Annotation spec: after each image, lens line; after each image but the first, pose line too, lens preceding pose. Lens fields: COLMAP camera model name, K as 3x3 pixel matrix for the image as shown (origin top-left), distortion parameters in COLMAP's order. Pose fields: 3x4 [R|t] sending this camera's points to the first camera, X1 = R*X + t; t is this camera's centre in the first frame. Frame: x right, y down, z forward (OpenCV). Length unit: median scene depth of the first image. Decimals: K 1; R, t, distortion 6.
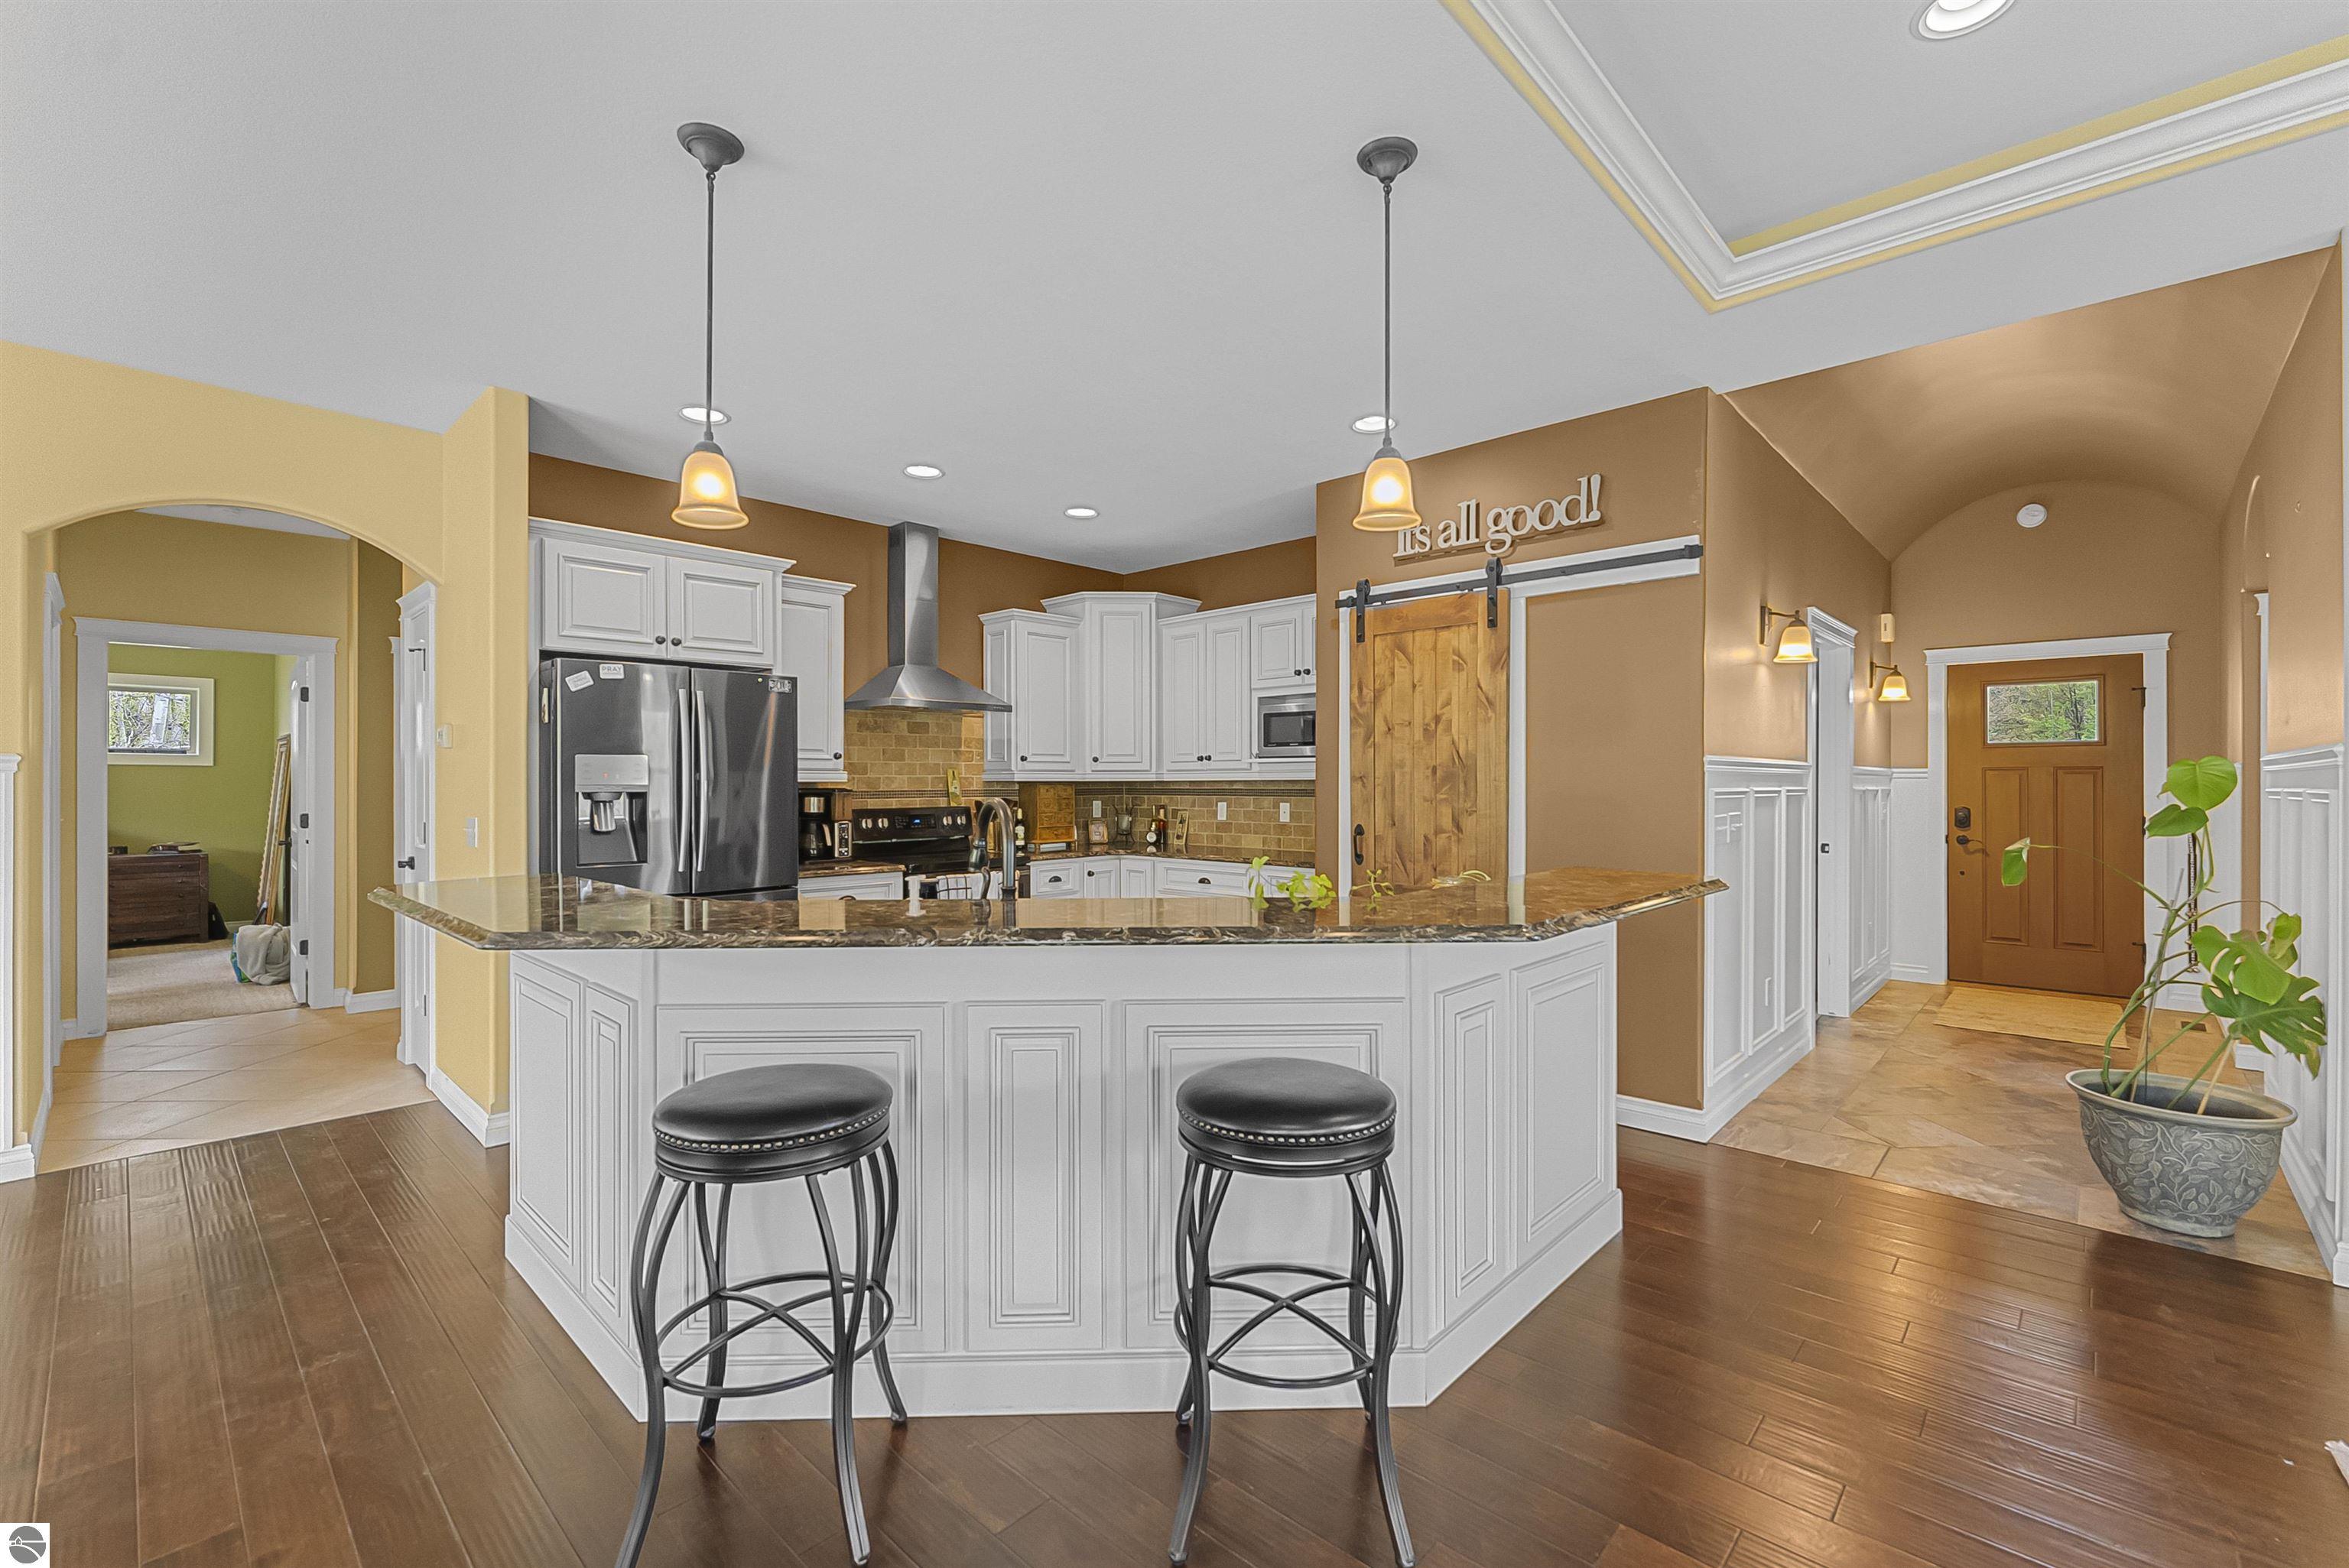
lens RADIAL K [[982.7, 0, 1192.3], [0, 982.7, 783.4], [0, 0, 1]] dist [-0.004101, -0.000489]
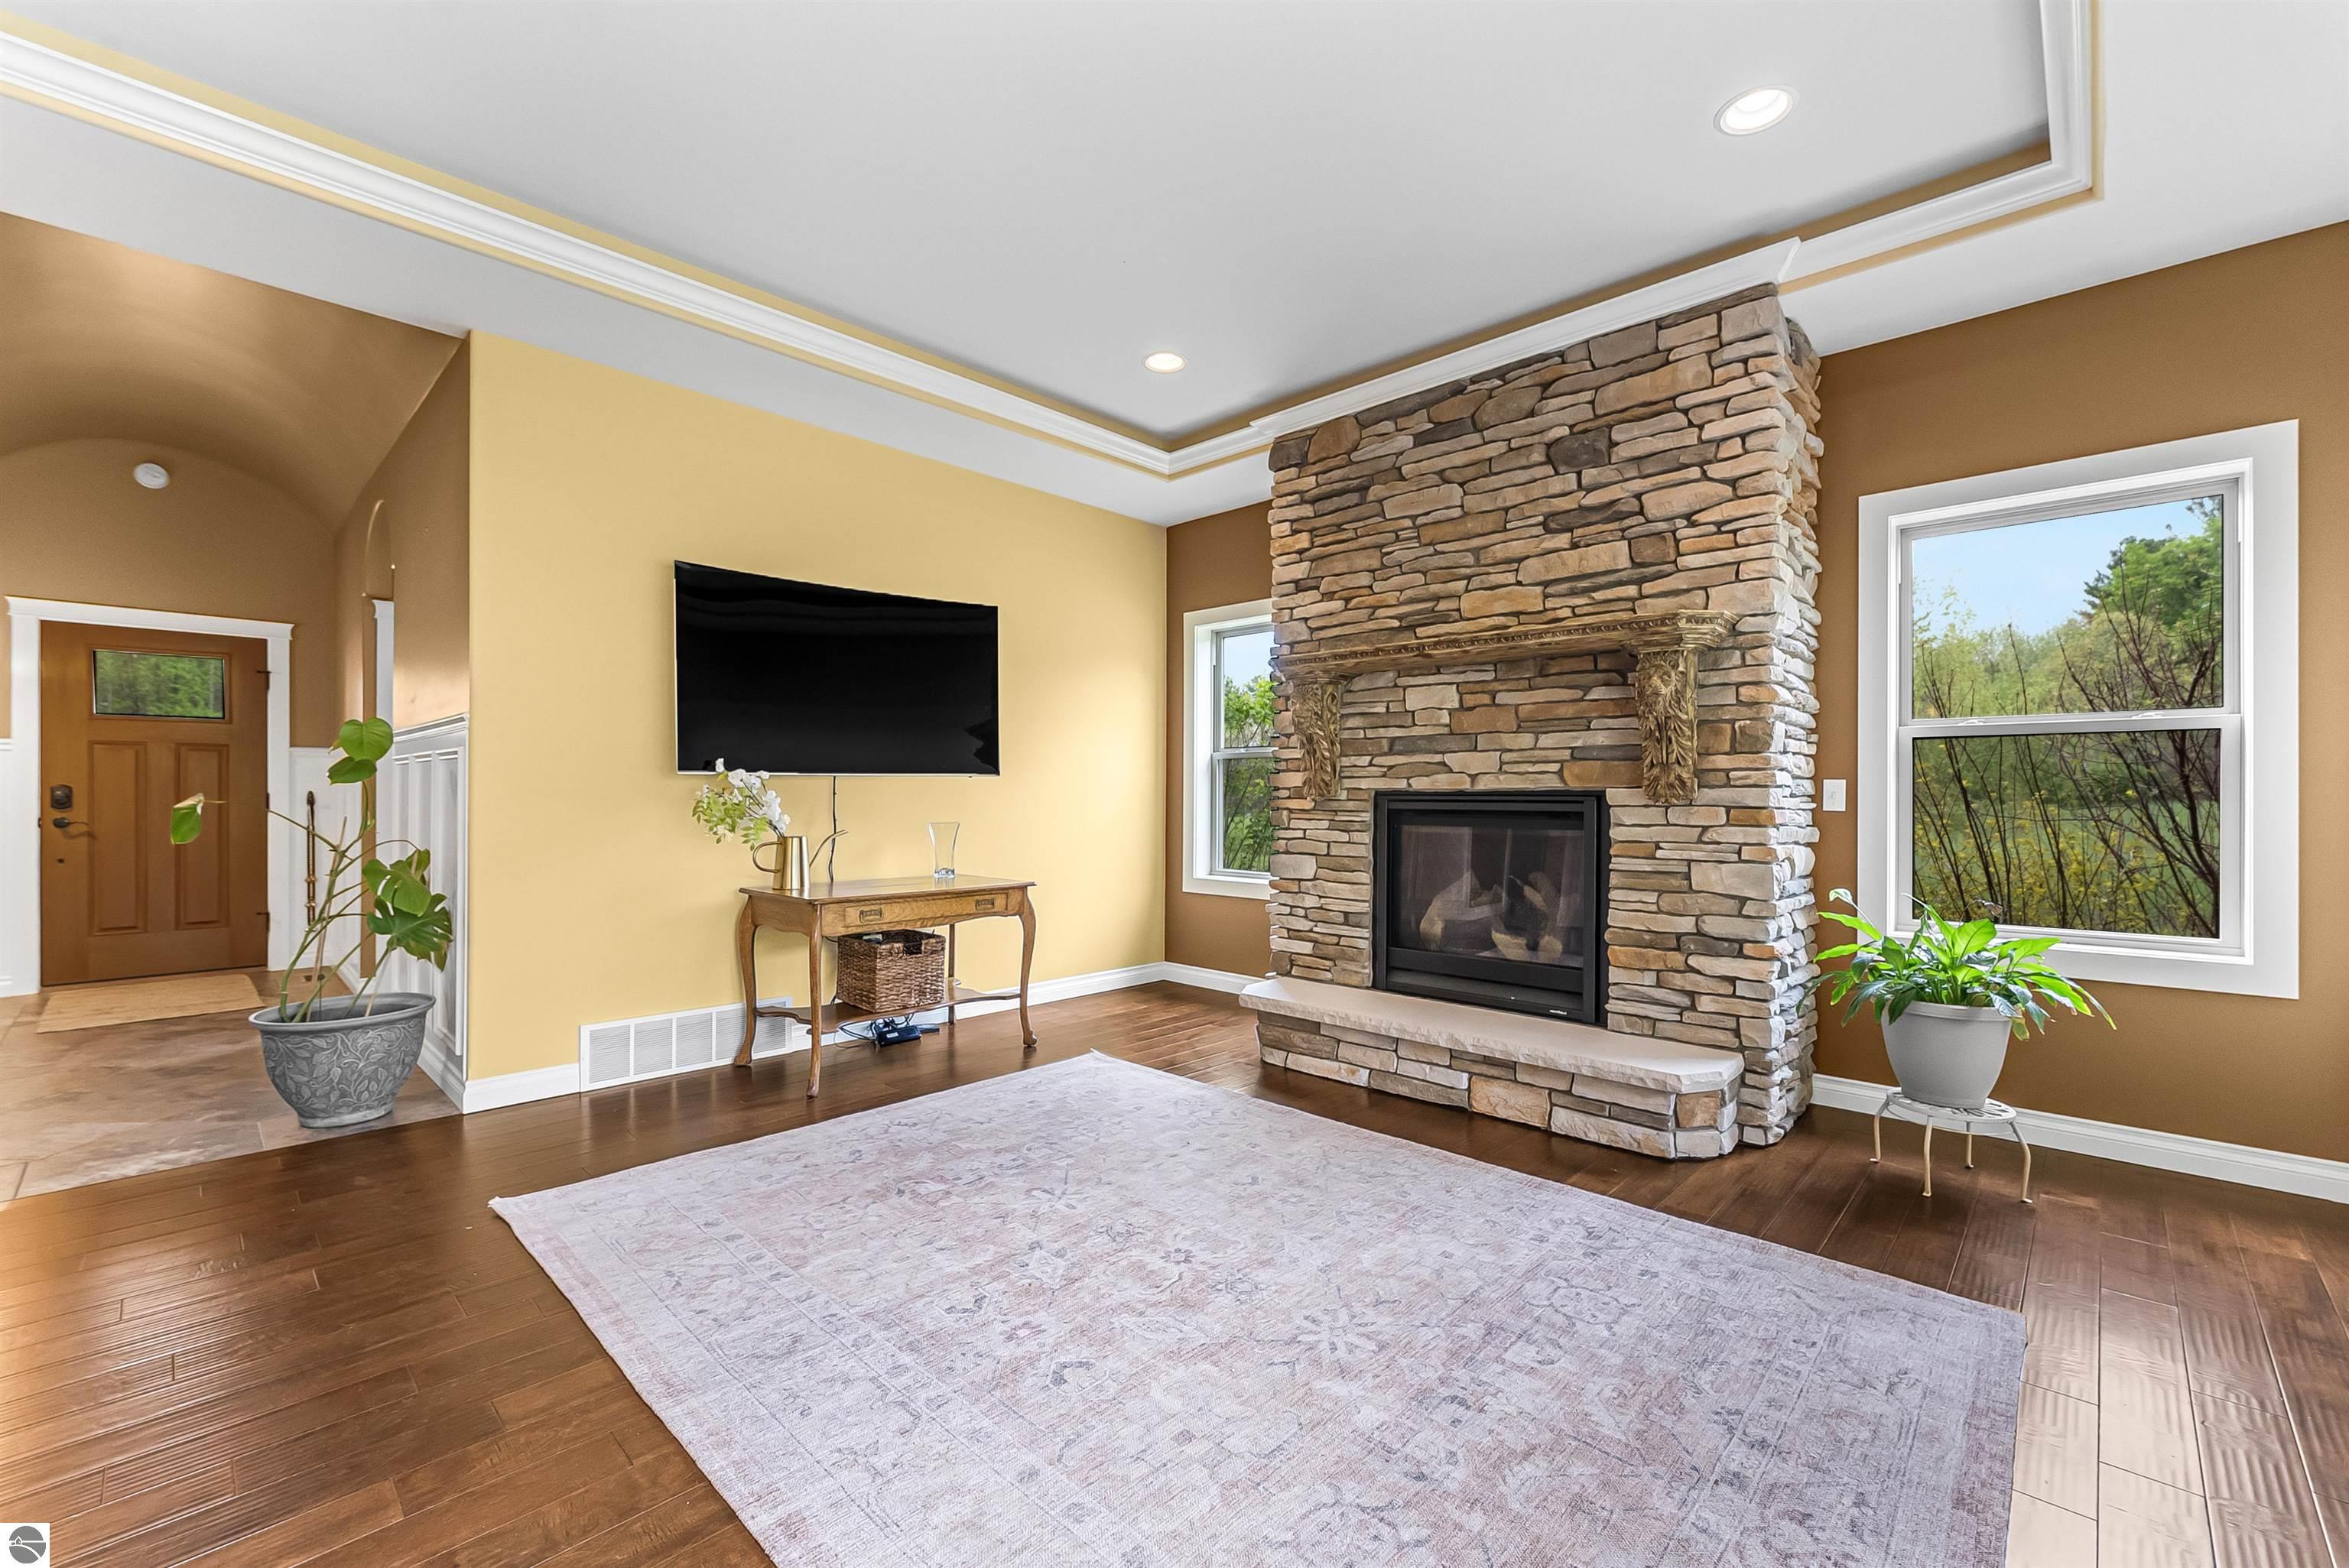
lens RADIAL K [[982.7, 0, 1171.0], [0, 982.7, 792.3], [0, 0, 1]] dist [-0.004101, -0.000489]
pose [[0.019820, 0.002835, 0.999800, -0.082271], [-0.007309, 0.999970, -0.002690, 0.036403], [-0.999777, -0.007254, 0.019840, 0.003094]]
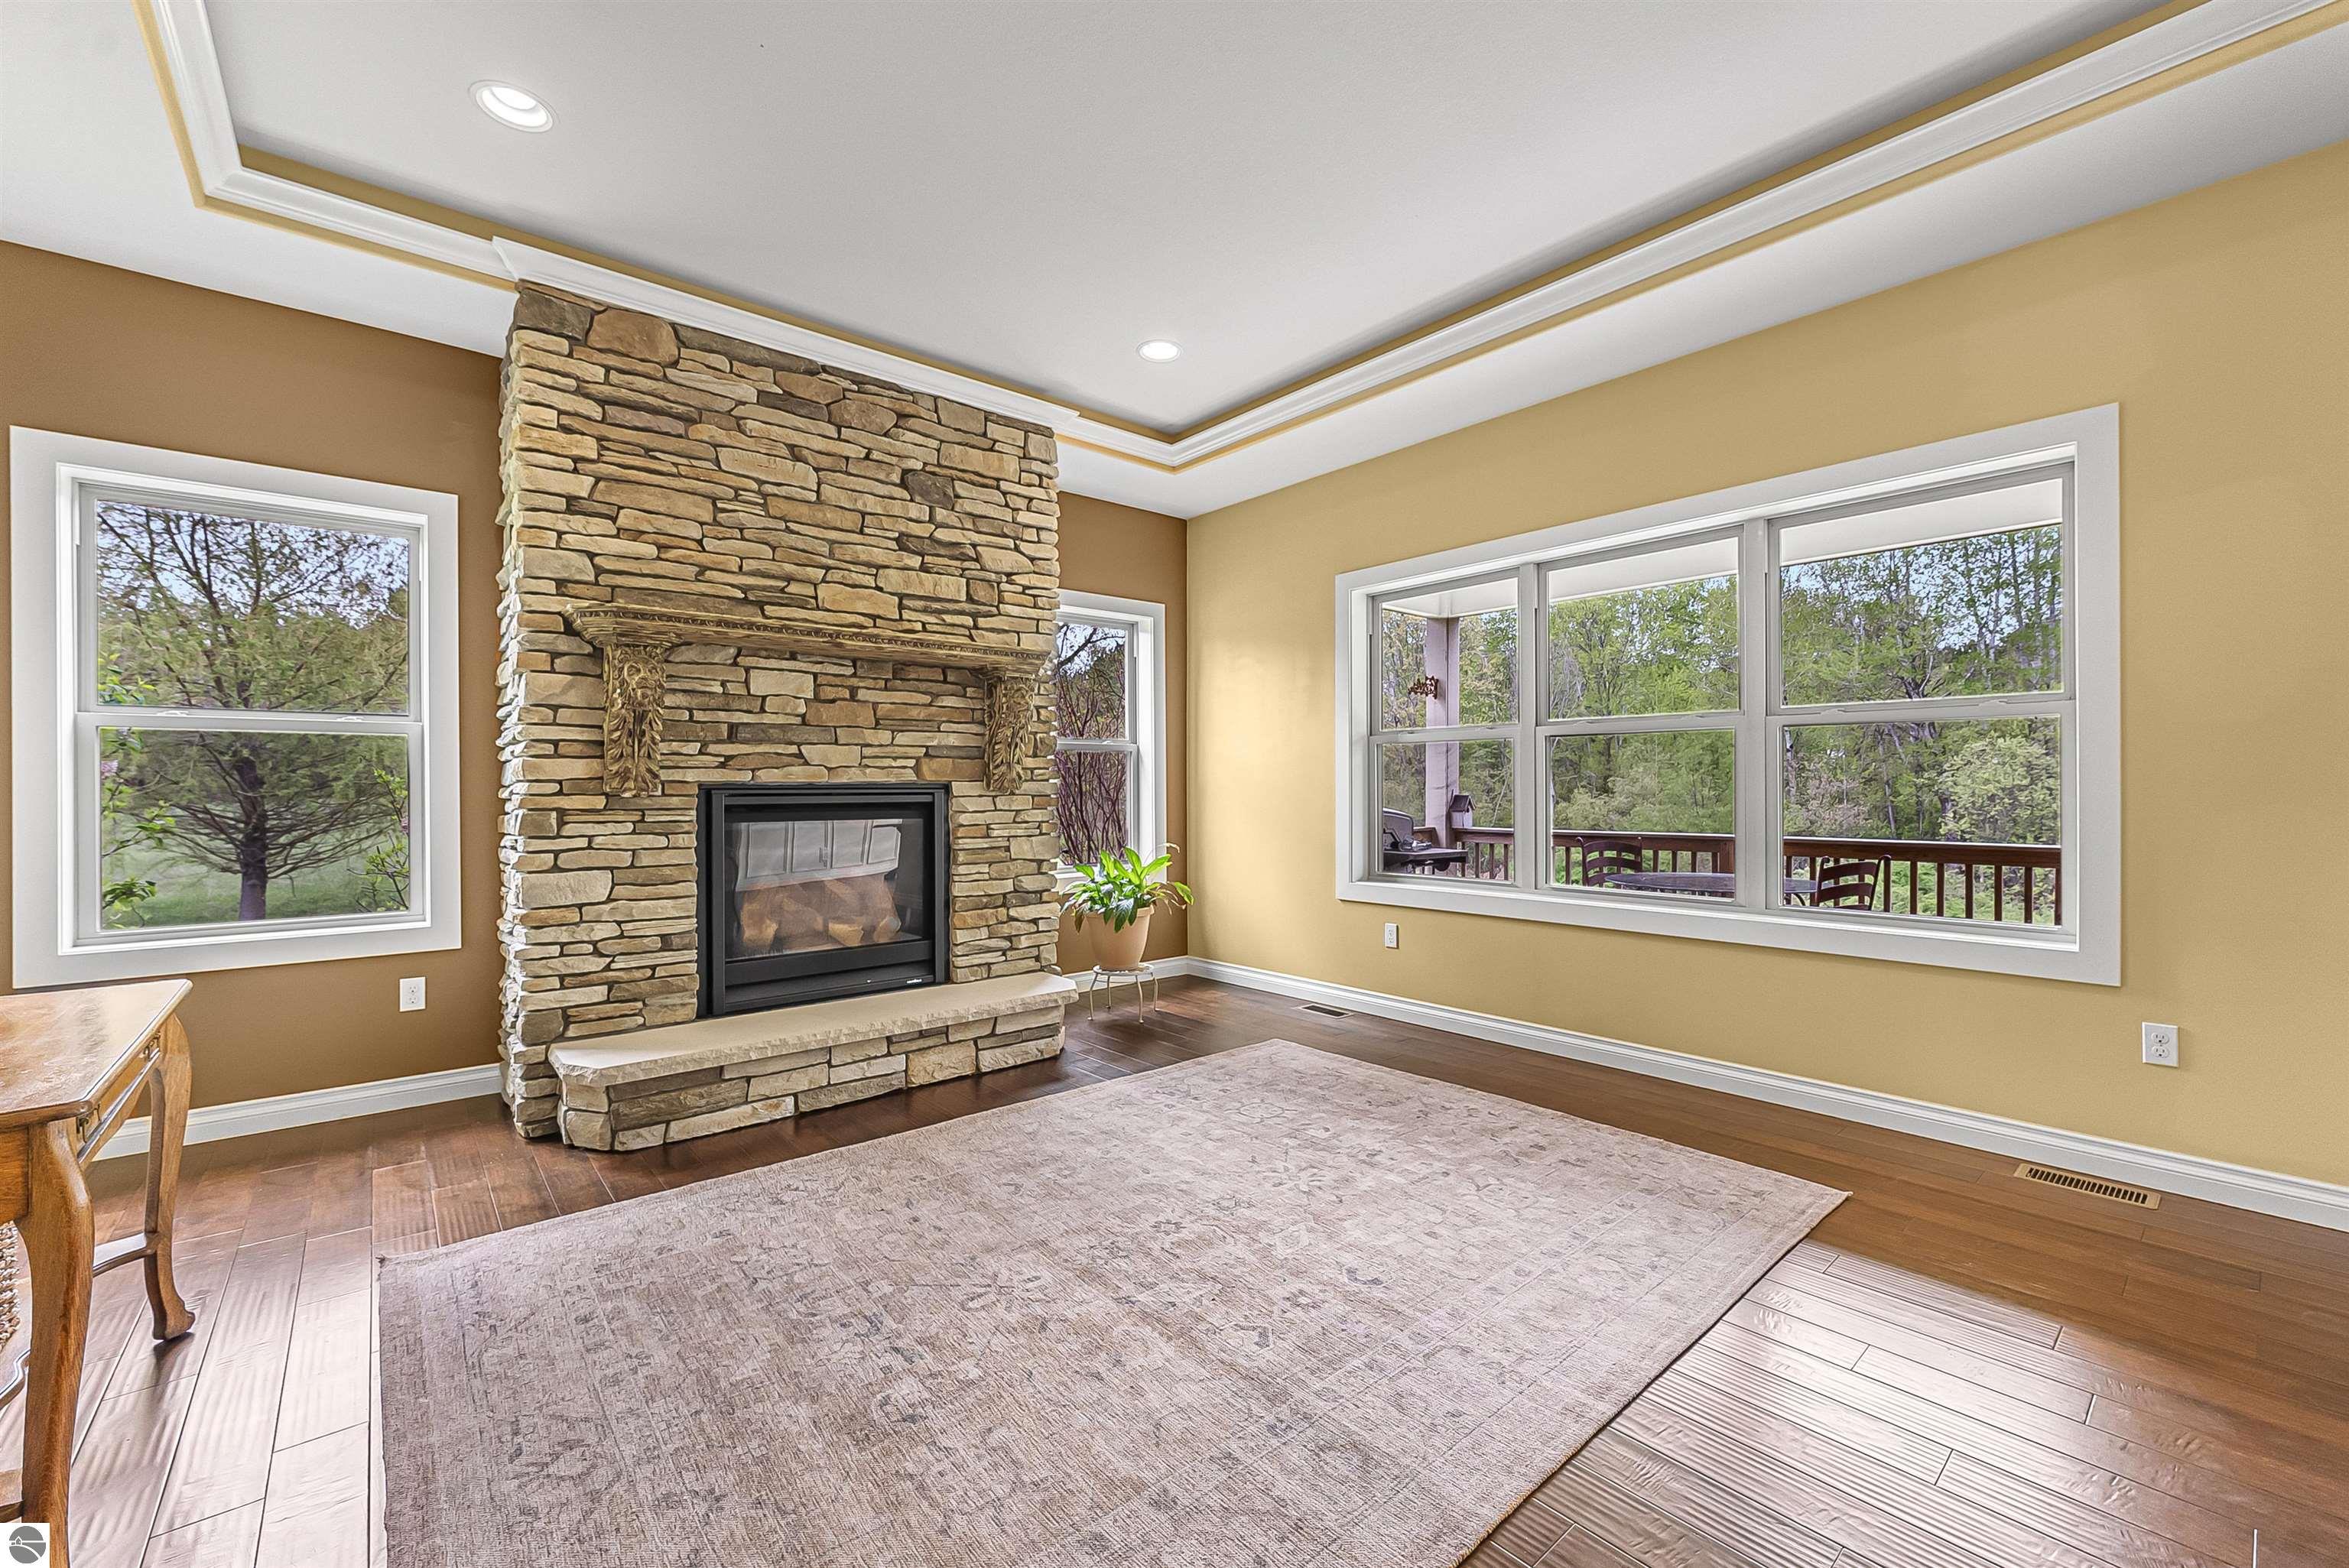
lens RADIAL K [[962.6, 0, 1194.3], [0, 962.6, 789.1], [0, 0, 1]] dist [-0.008831, 0.001986]
pose [[-0.995003, 0.007974, 0.099524, 0.333402], [0.007547, 0.999961, -0.004666, 0.041031], [-0.099557, -0.003892, -0.995024, 0.494392]]
